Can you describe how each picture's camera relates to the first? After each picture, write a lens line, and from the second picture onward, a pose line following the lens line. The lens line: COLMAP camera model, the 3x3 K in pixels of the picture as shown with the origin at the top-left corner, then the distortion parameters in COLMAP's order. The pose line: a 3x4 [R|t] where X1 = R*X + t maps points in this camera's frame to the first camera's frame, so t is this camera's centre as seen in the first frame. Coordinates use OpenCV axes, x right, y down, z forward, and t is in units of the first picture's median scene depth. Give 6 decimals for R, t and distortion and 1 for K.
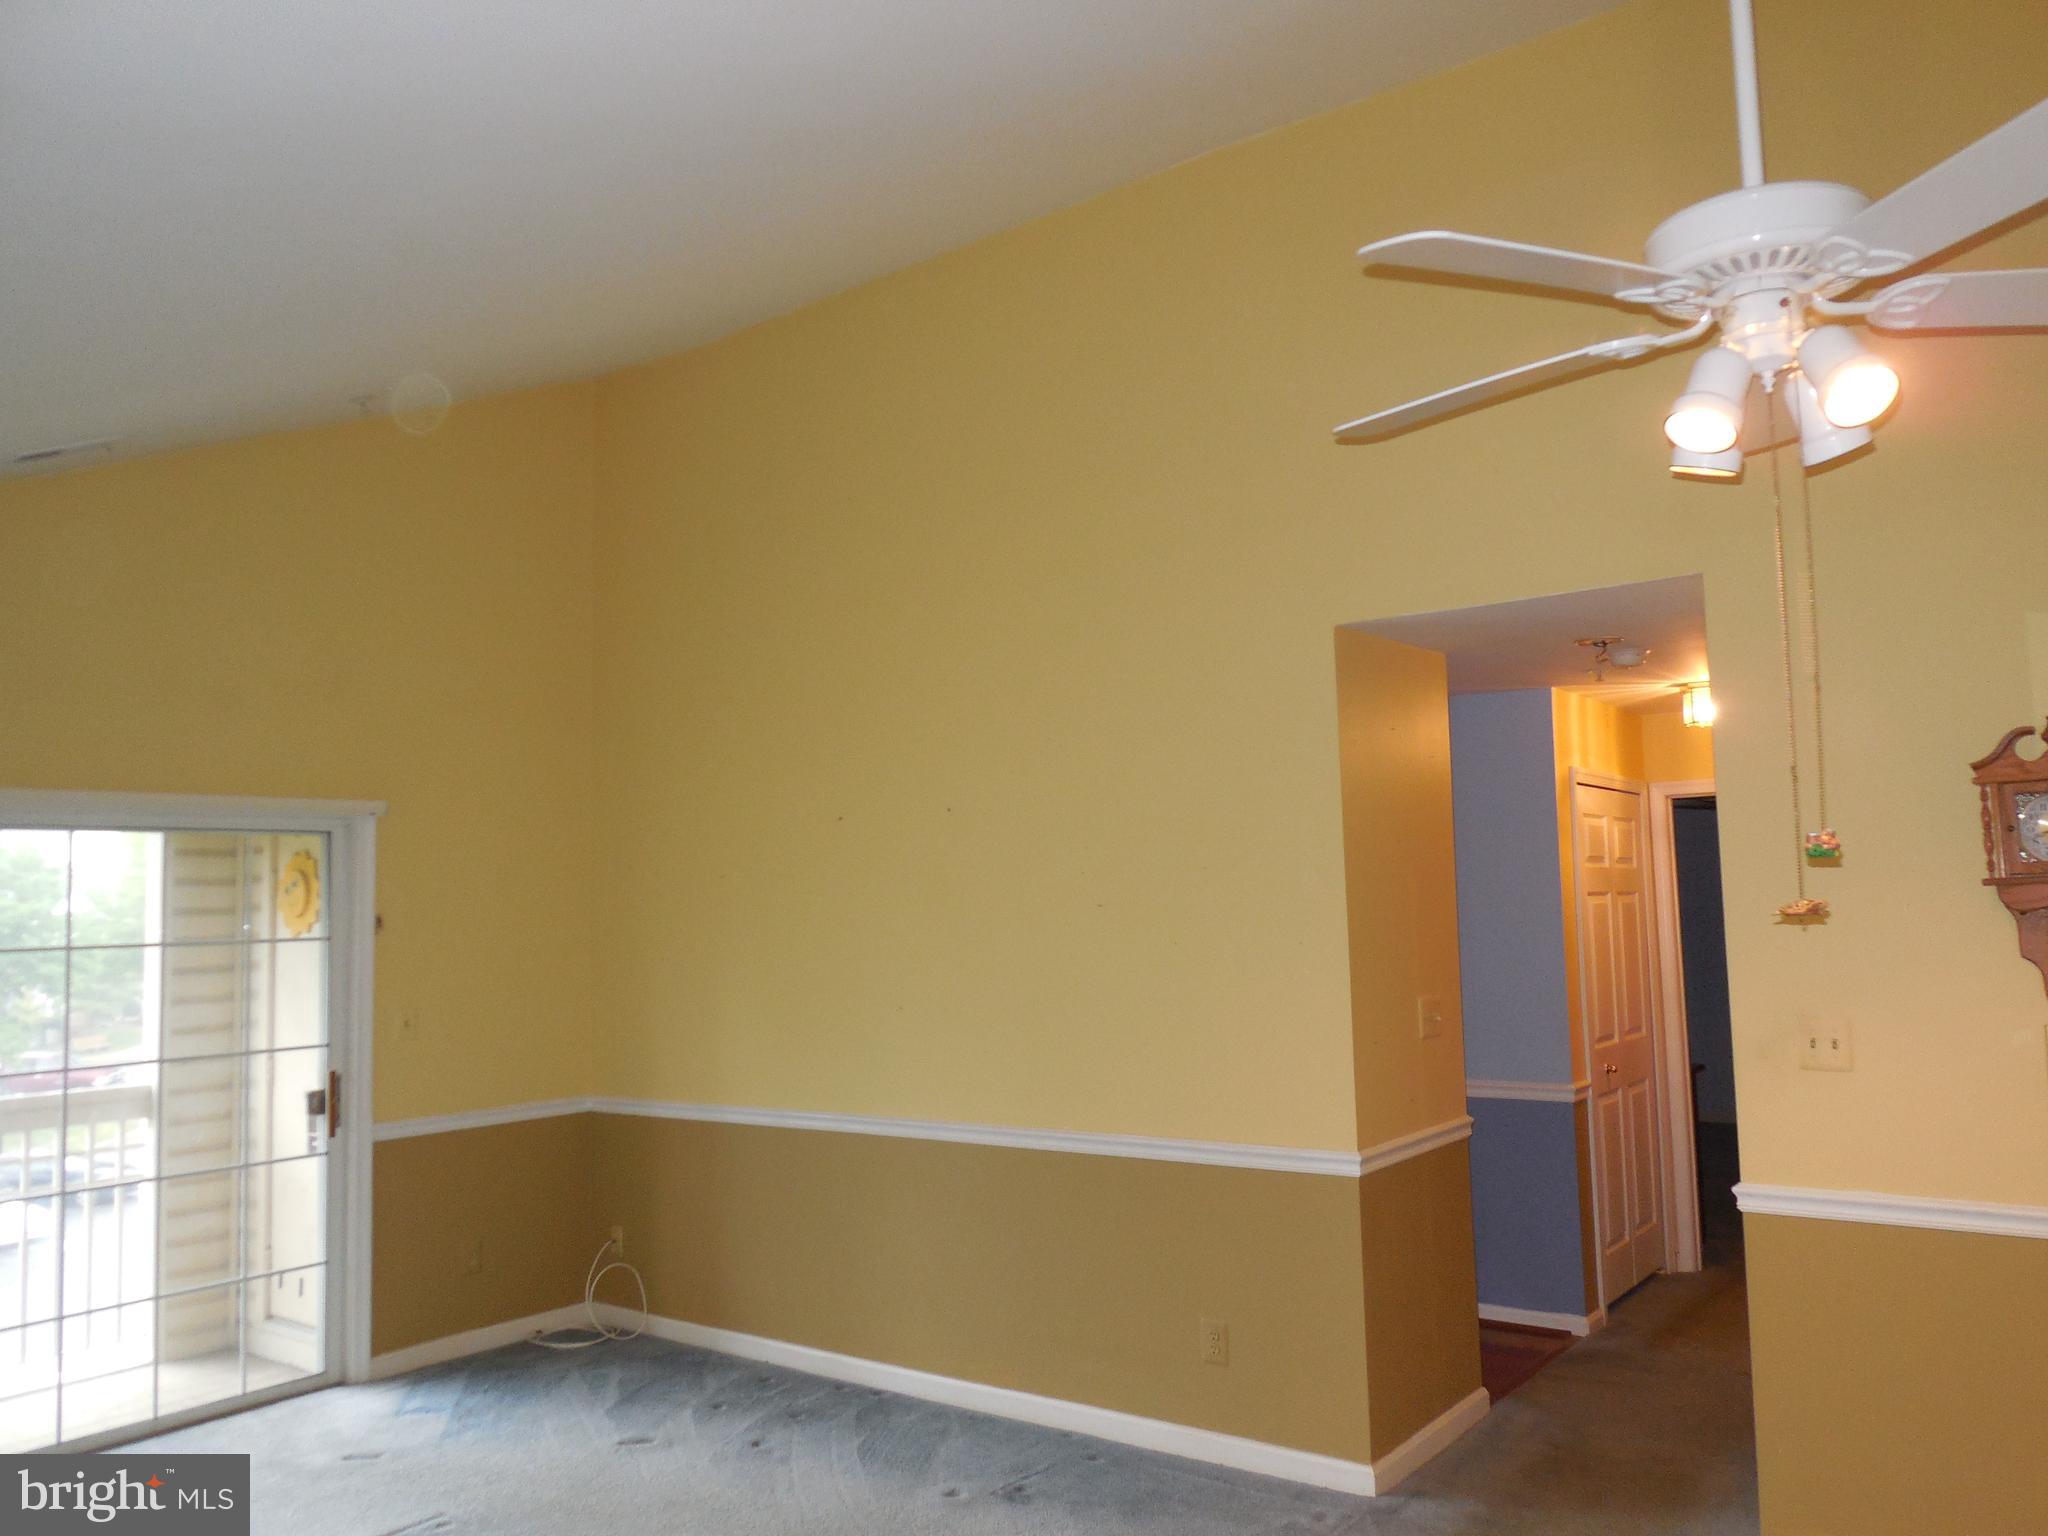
lens RADIAL K [[1529.4, 0, 1024.0], [0, 1529.4, 768.0], [0, 0, 1]] dist [-0.002145, -0.003067]
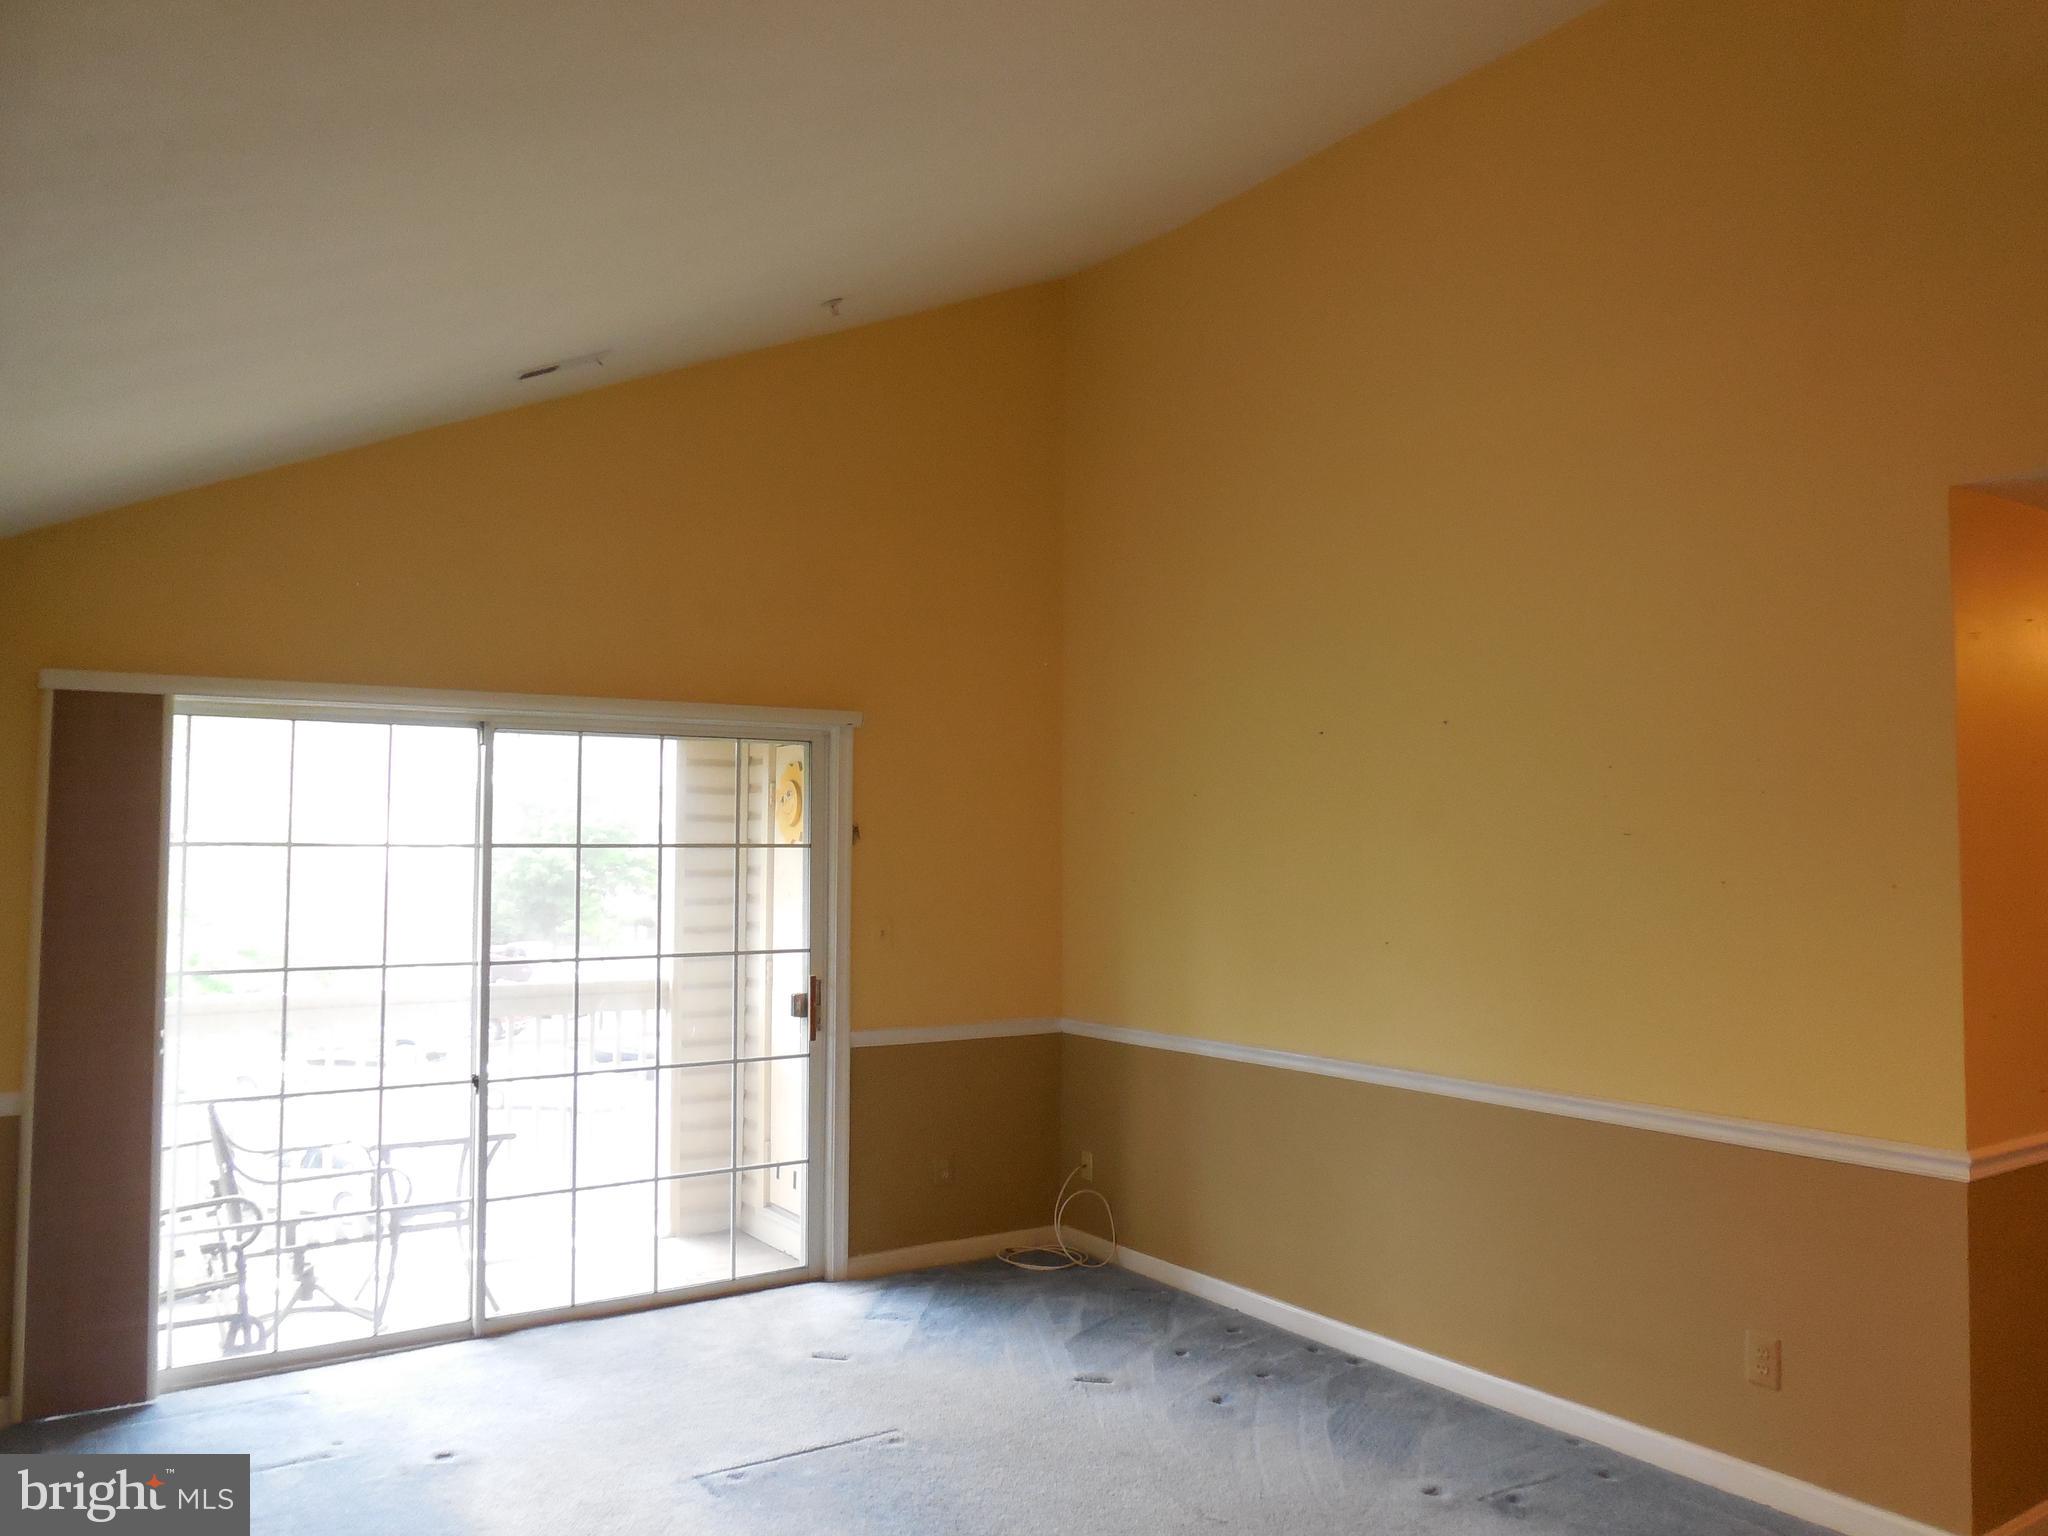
lens RADIAL K [[1512.3, 0, 1024.0], [0, 1512.3, 768.0], [0, 0, 1]] dist [-0.015616, -0.007896]
pose [[0.945654, 0.014150, -0.324868, 0.005053], [-0.000254, 0.999085, 0.042776, 0.017626], [0.325176, -0.040368, 0.944792, 0.103707]]
